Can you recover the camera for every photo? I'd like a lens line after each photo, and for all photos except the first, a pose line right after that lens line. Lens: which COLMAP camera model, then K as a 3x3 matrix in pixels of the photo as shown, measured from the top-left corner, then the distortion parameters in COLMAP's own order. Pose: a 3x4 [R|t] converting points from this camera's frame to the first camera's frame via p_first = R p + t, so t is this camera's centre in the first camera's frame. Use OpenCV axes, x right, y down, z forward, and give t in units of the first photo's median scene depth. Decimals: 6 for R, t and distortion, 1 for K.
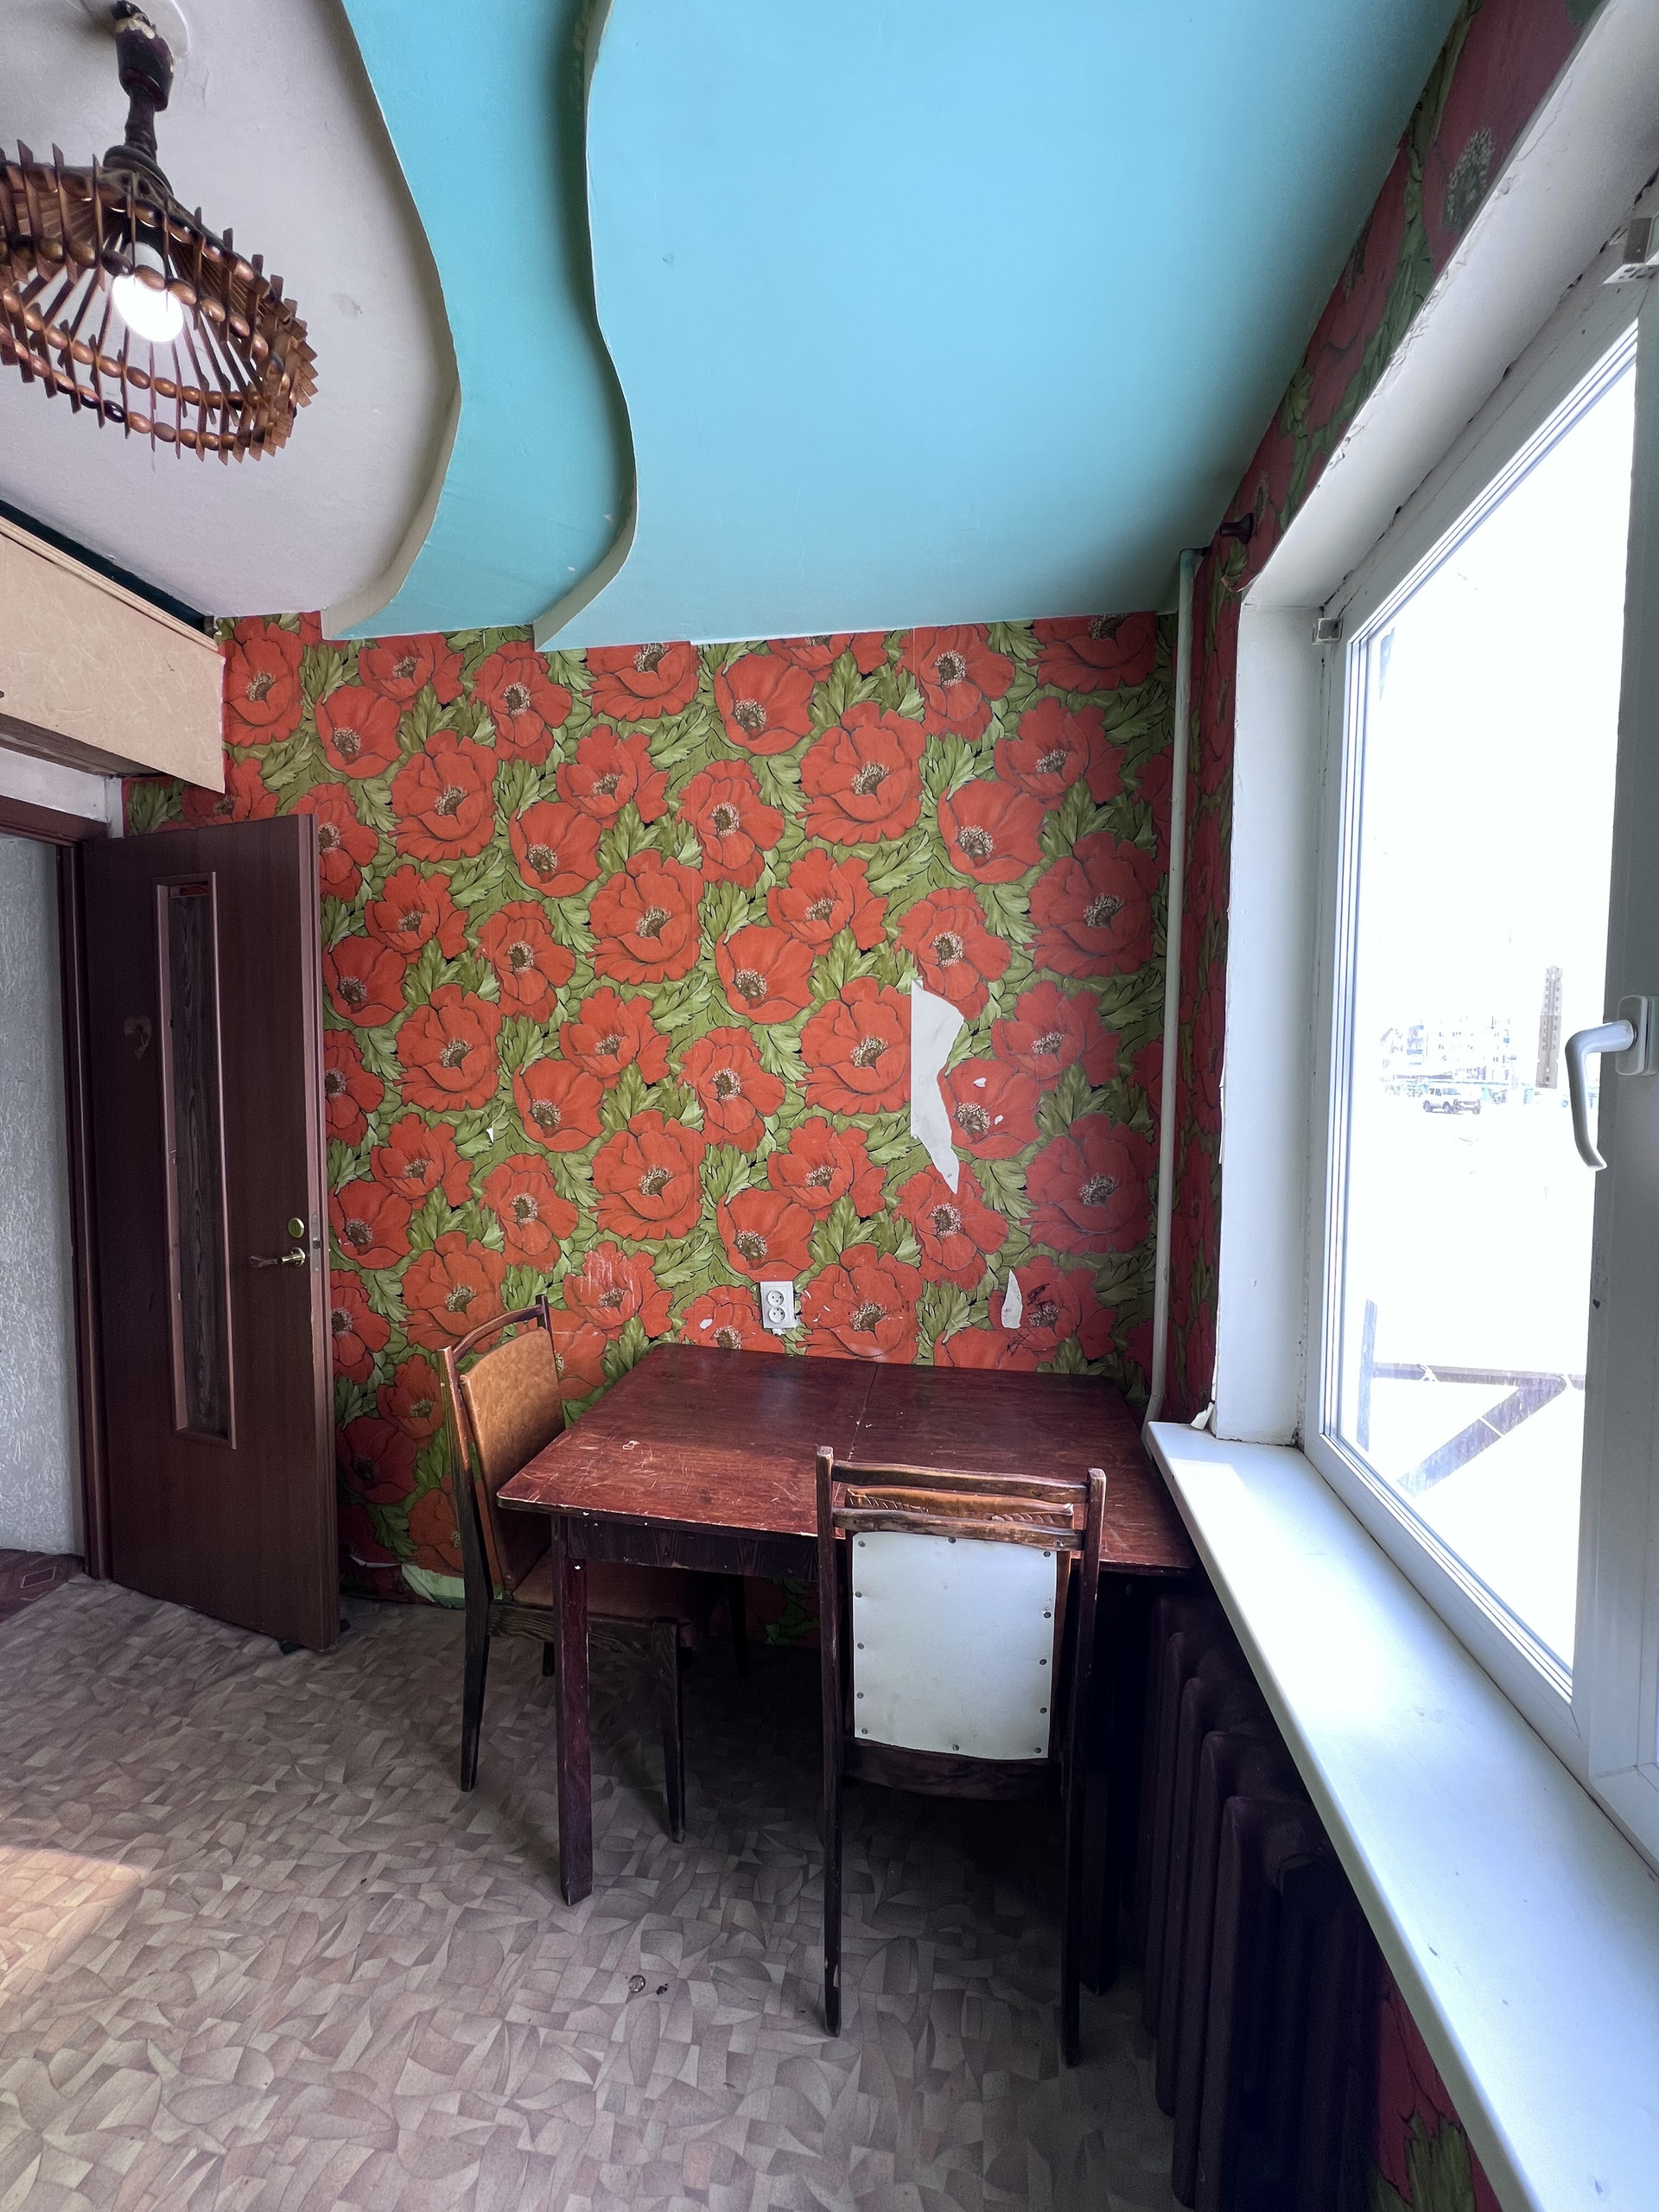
lens RADIAL K [[883.8, 0, 836.5], [0, 883.8, 1103.1], [0, 0, 1]] dist [-0.003184, 0.000298]
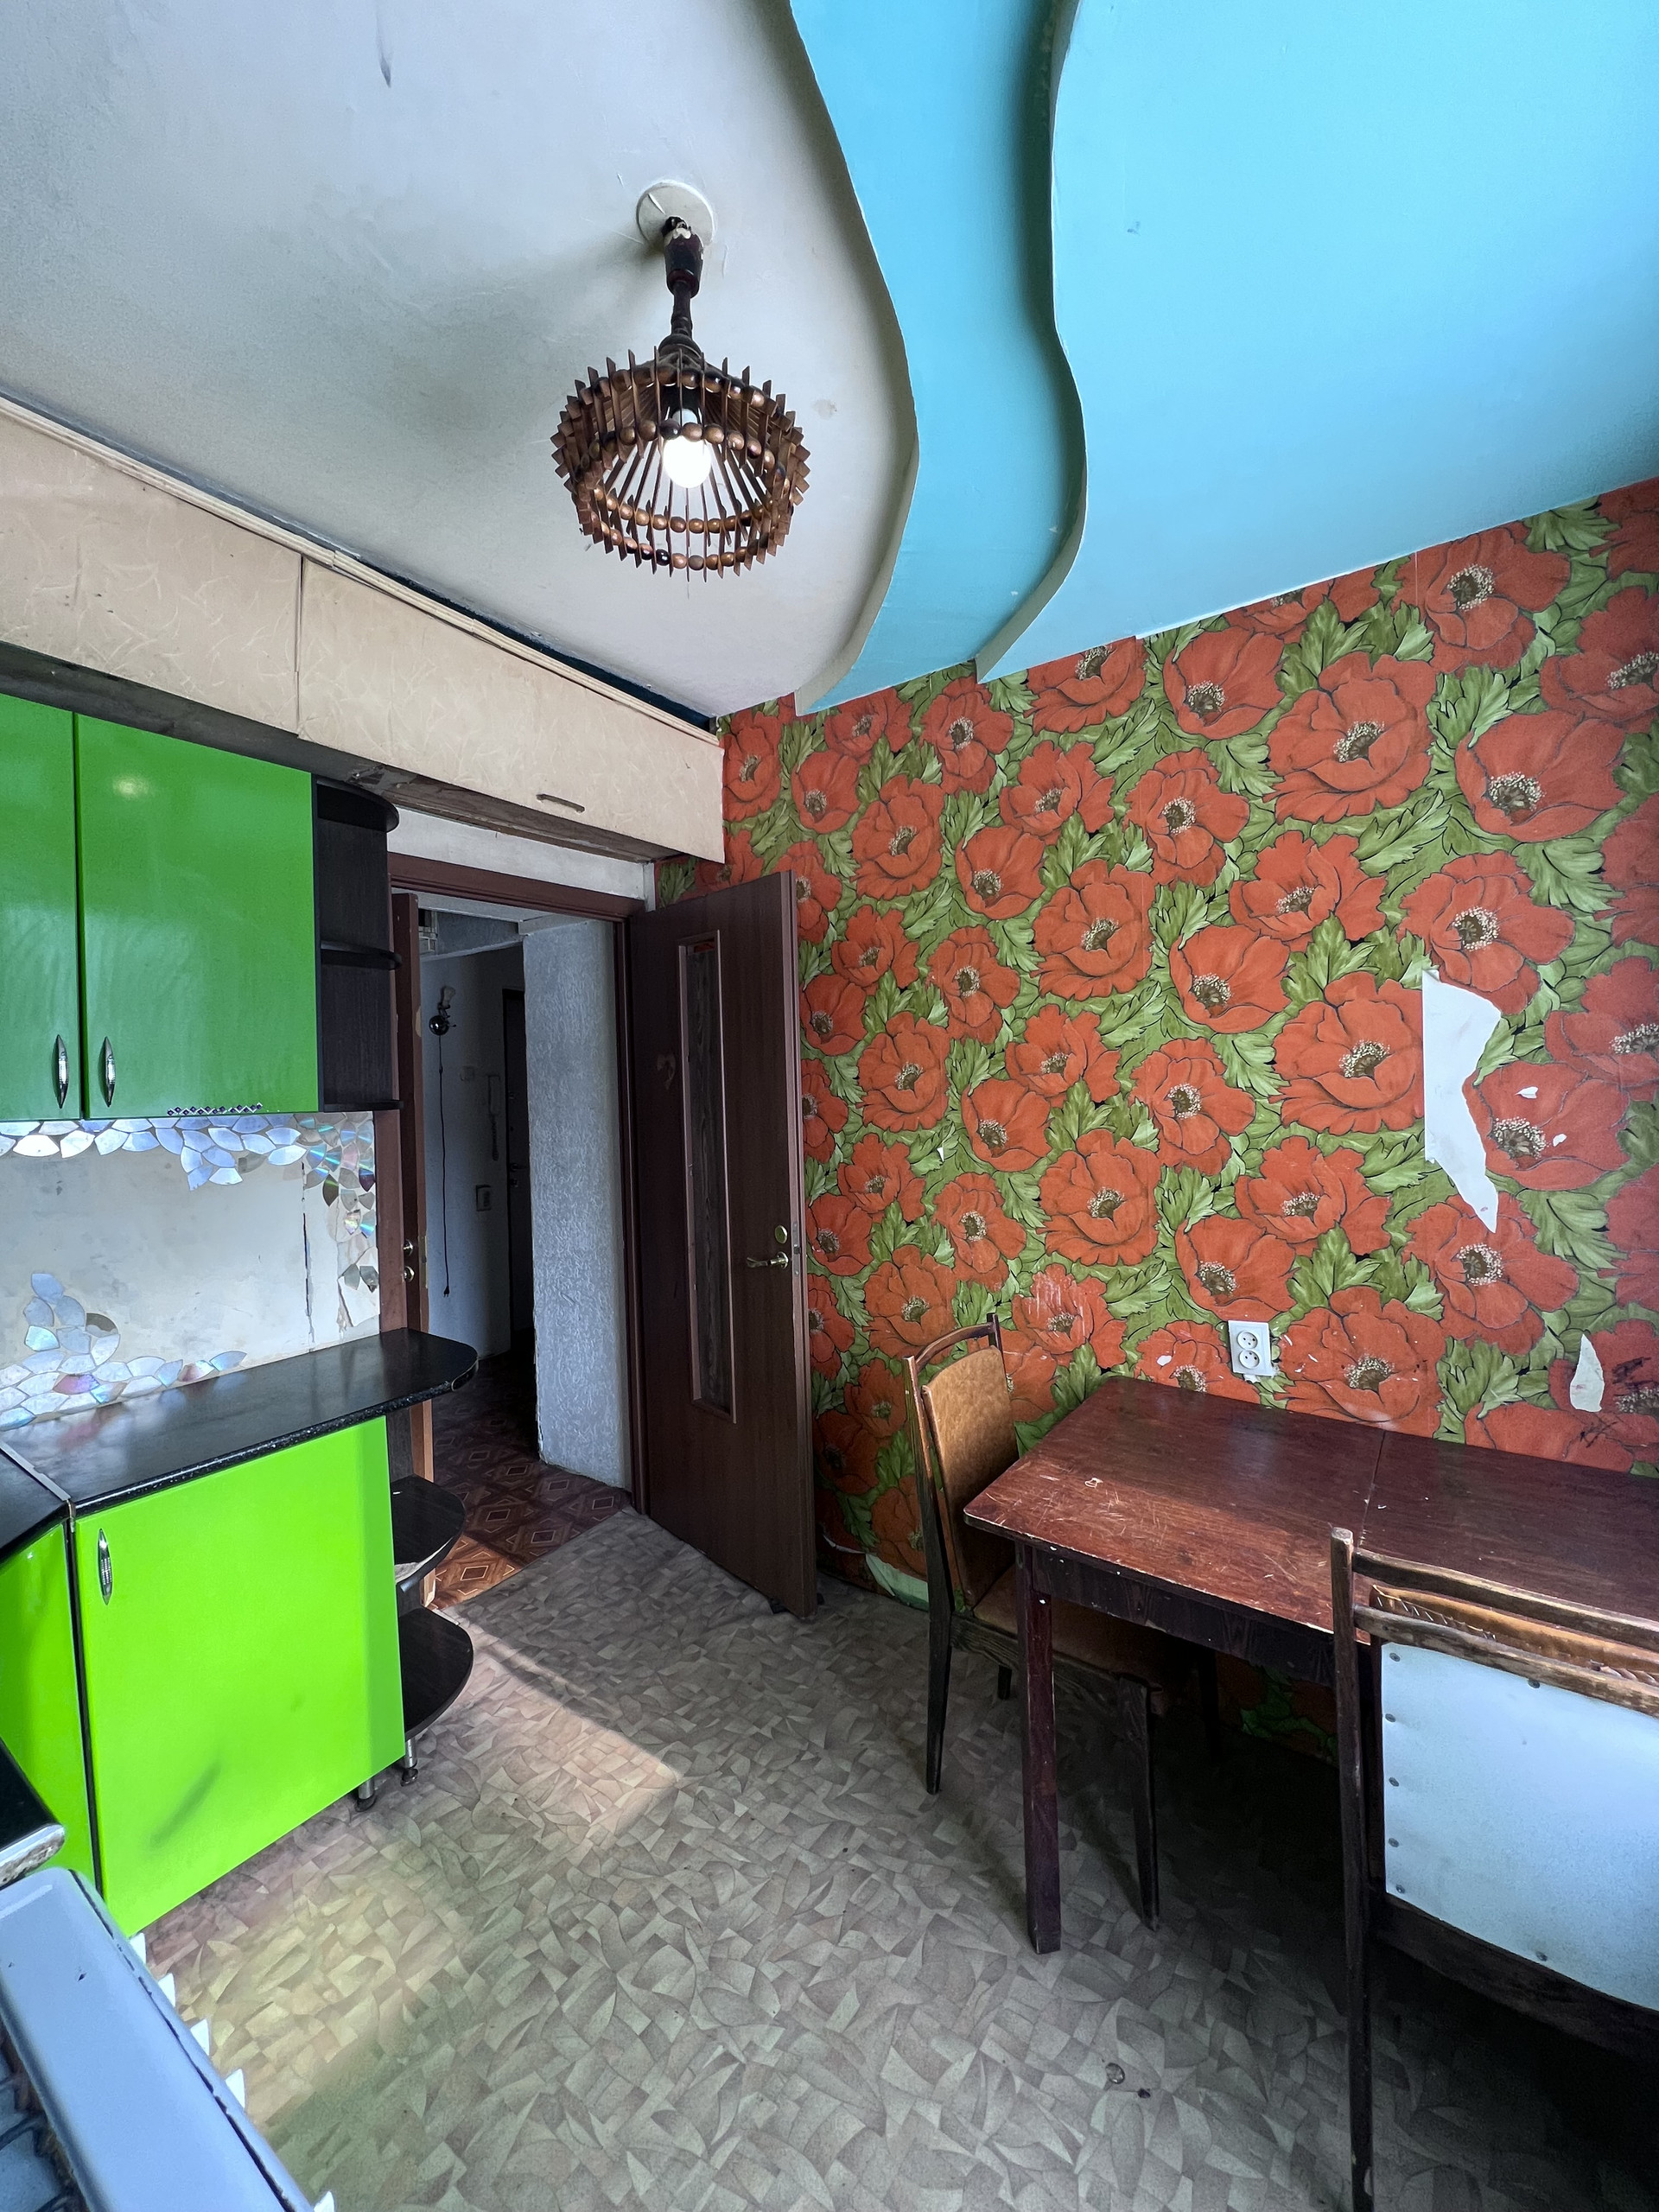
lens RADIAL K [[883.8, 0, 837.3], [0, 883.8, 1103.7], [0, 0, 1]] dist [-0.003184, 0.000298]
pose [[0.893622, -0.017004, -0.448498, -0.036733], [0.007485, 0.999708, -0.022990, -0.000027], [0.448758, 0.017187, 0.893488, 0.016477]]
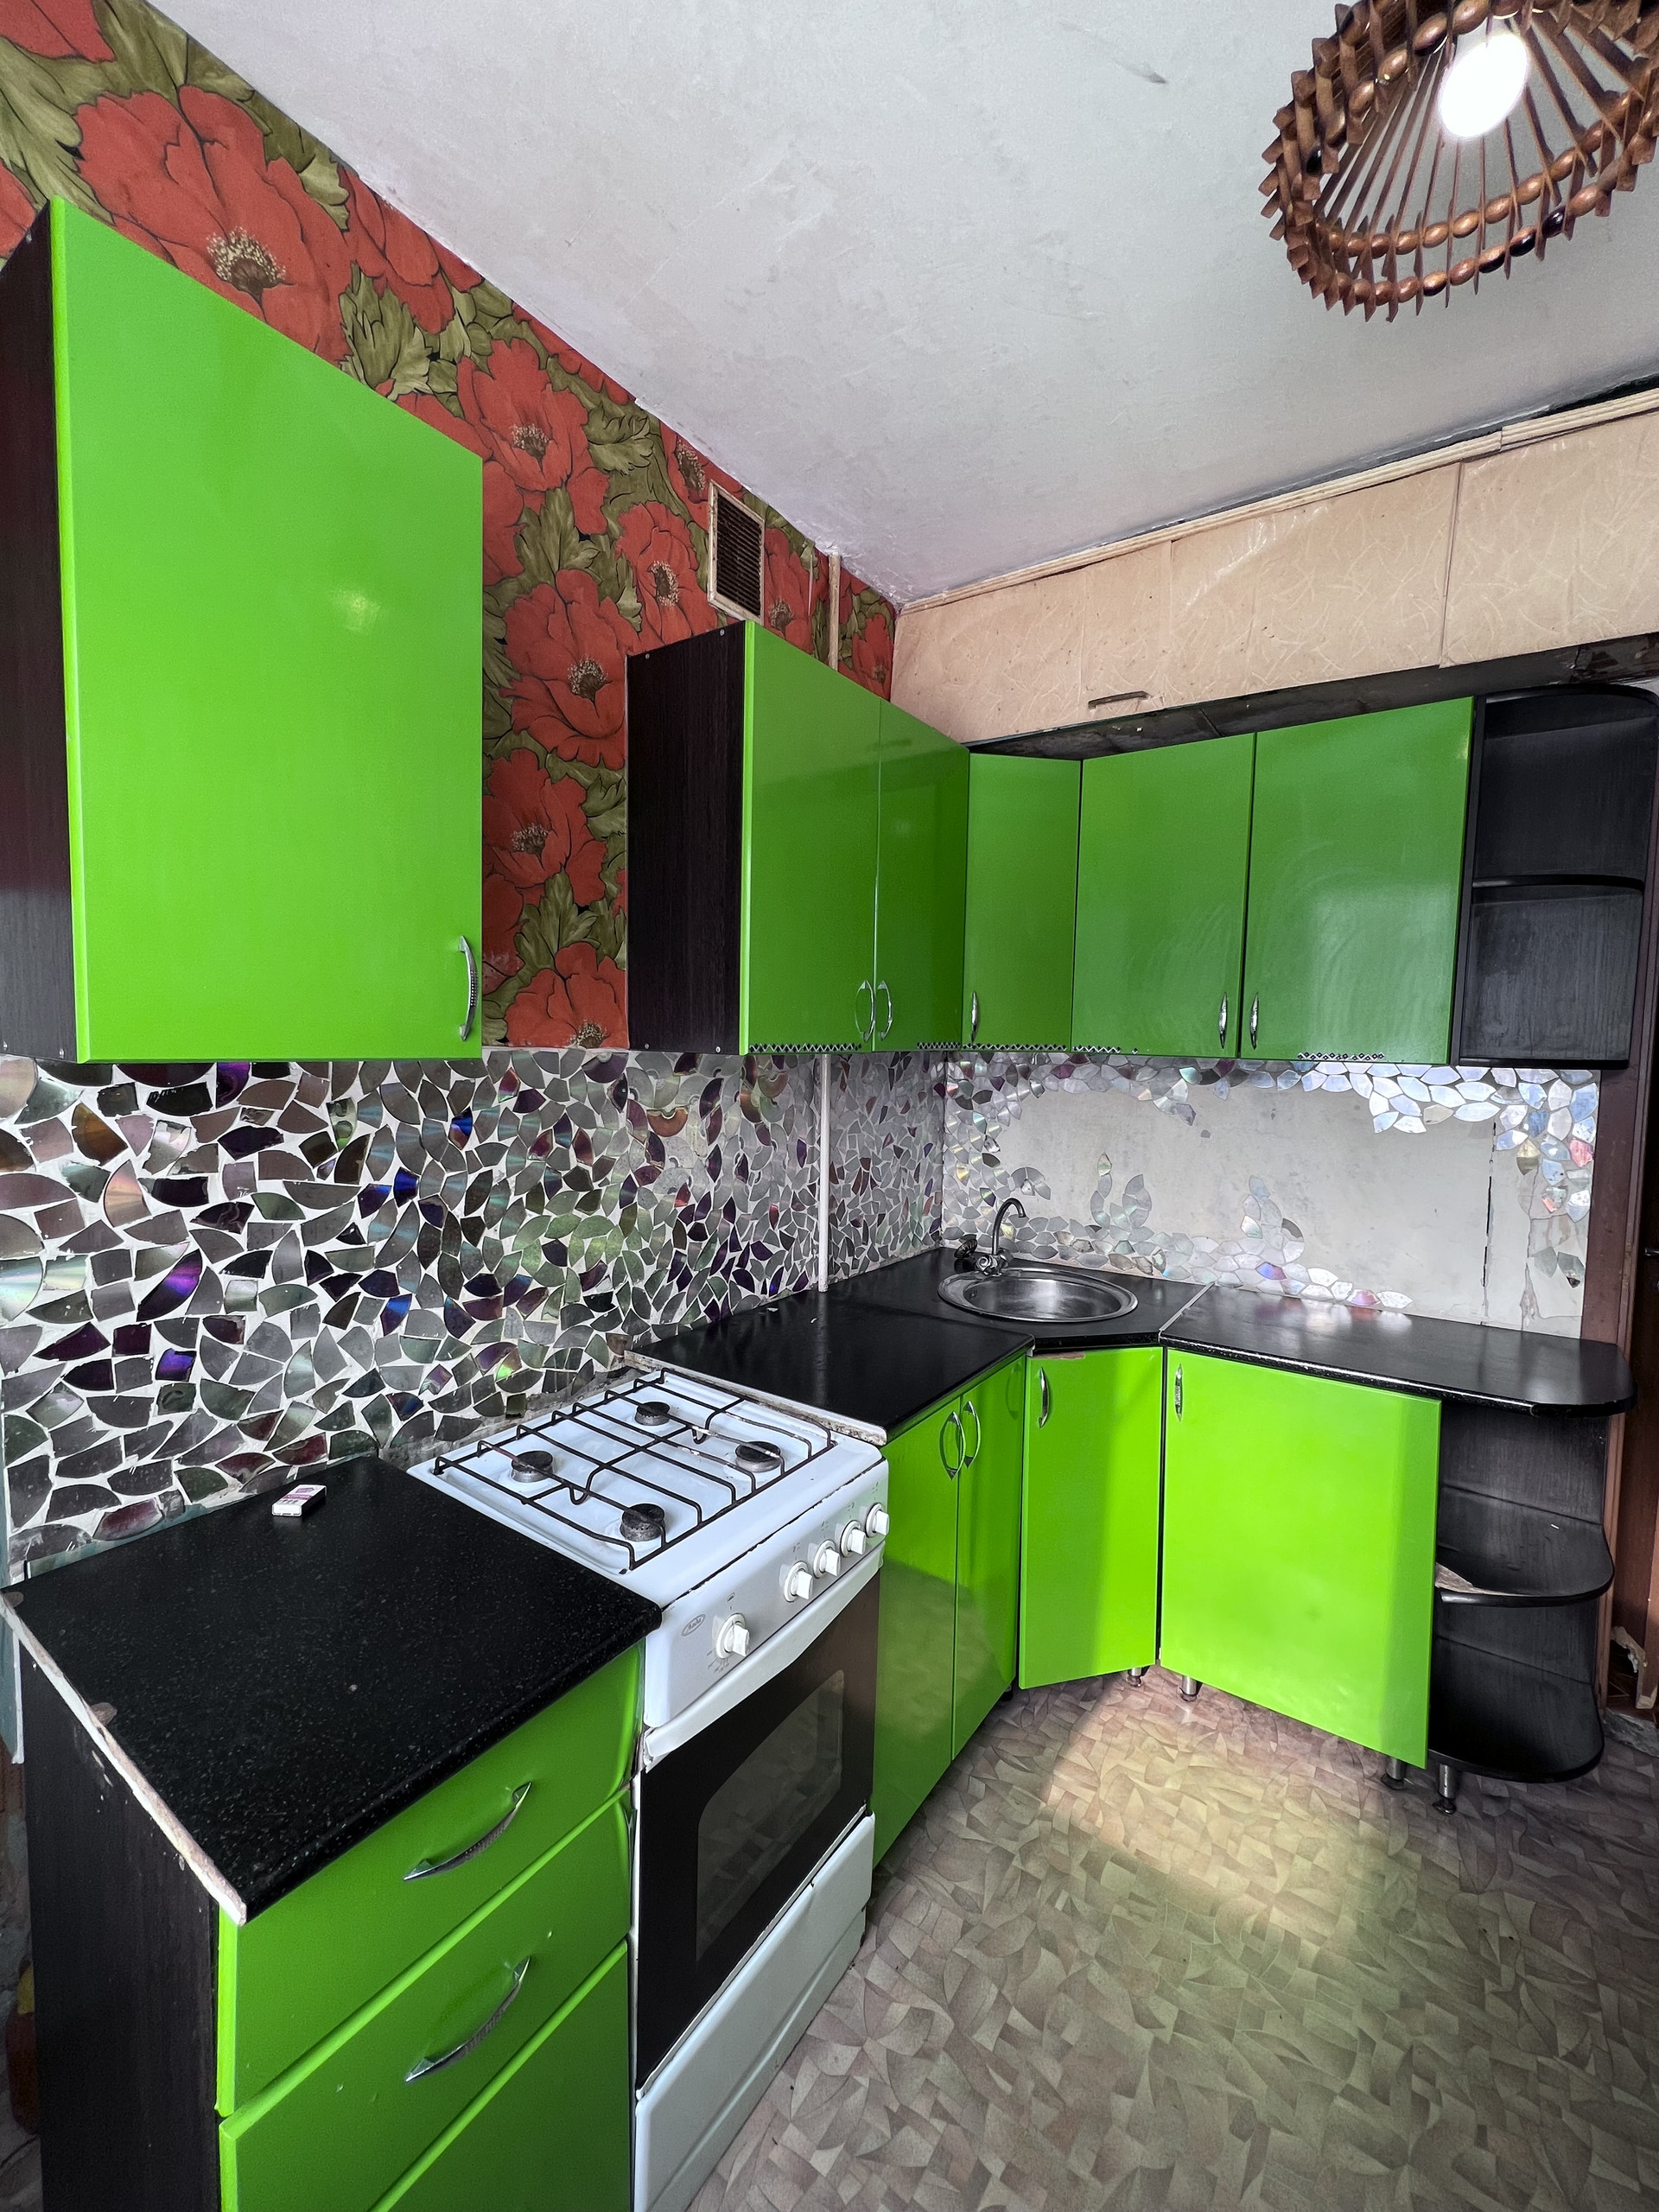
lens RADIAL K [[883.8, 0, 840.0], [0, 883.8, 1102.1], [0, 0, 1]] dist [-0.003184, 0.000298]
pose [[-0.444128, 0.044921, -0.894837, 0.118390], [-0.067034, 0.994277, 0.083183, -0.013531], [0.893452, 0.096929, -0.438575, 0.479164]]
